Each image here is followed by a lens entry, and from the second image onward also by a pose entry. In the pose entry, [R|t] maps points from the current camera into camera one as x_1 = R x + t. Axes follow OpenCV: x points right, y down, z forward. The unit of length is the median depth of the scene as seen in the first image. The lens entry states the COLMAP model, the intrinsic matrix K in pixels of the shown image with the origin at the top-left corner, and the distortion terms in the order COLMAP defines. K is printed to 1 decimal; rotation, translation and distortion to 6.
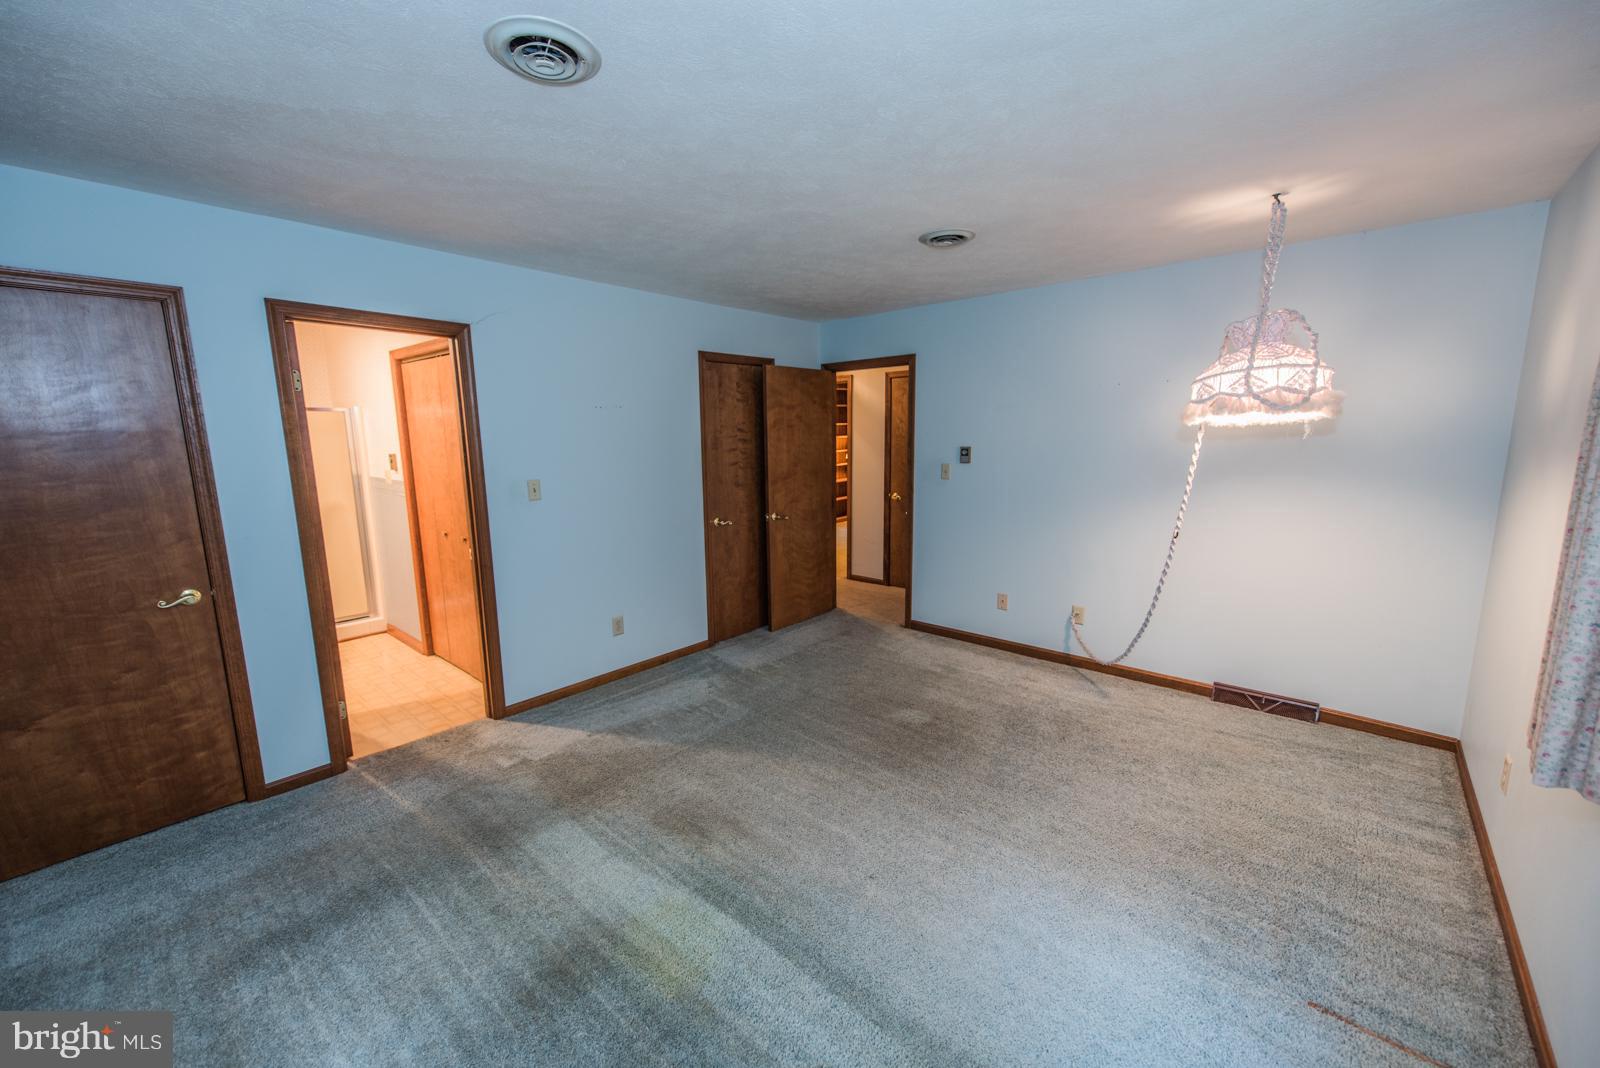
lens RADIAL K [[622.5, 0, 797.0], [0, 622.5, 532.4], [0, 0, 1]] dist [0.016105, -0.006284]
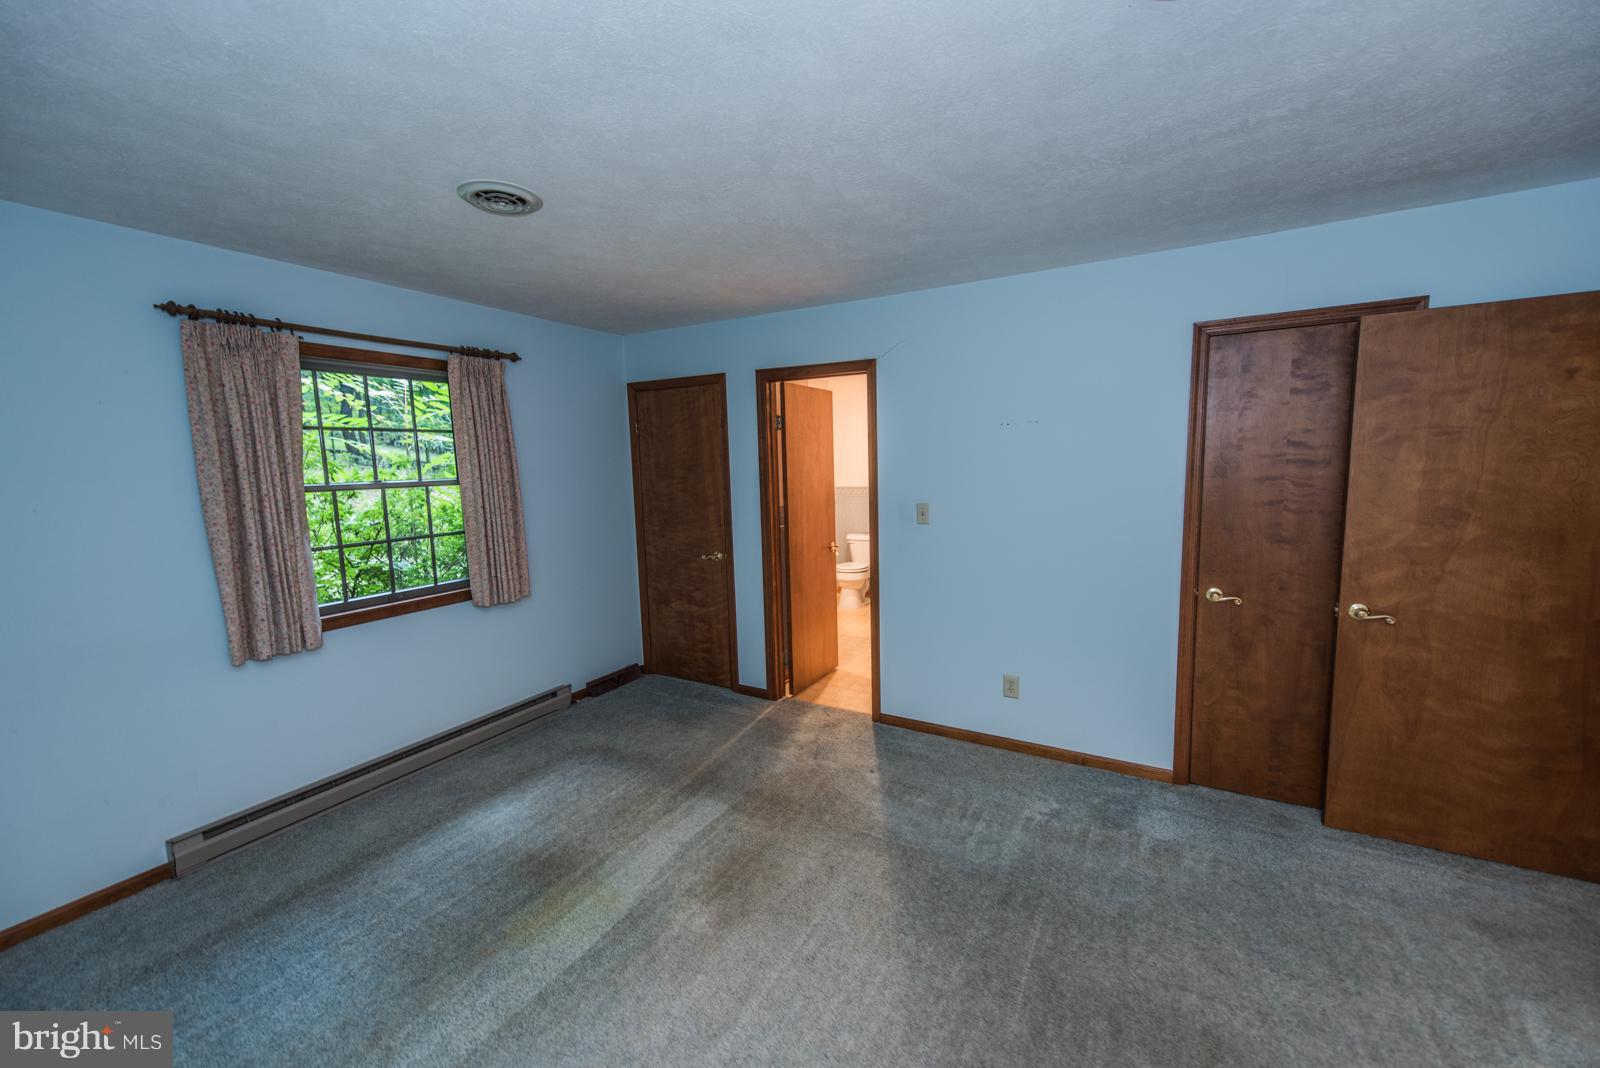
lens RADIAL K [[622.5, 0, 797.0], [0, 622.5, 532.4], [0, 0, 1]] dist [0.016105, -0.006284]
pose [[0.198502, 0.117661, -0.973012, 0.450385], [-0.135433, 0.986537, 0.091668, -0.091437], [0.970698, 0.113581, 0.211765, 0.542736]]
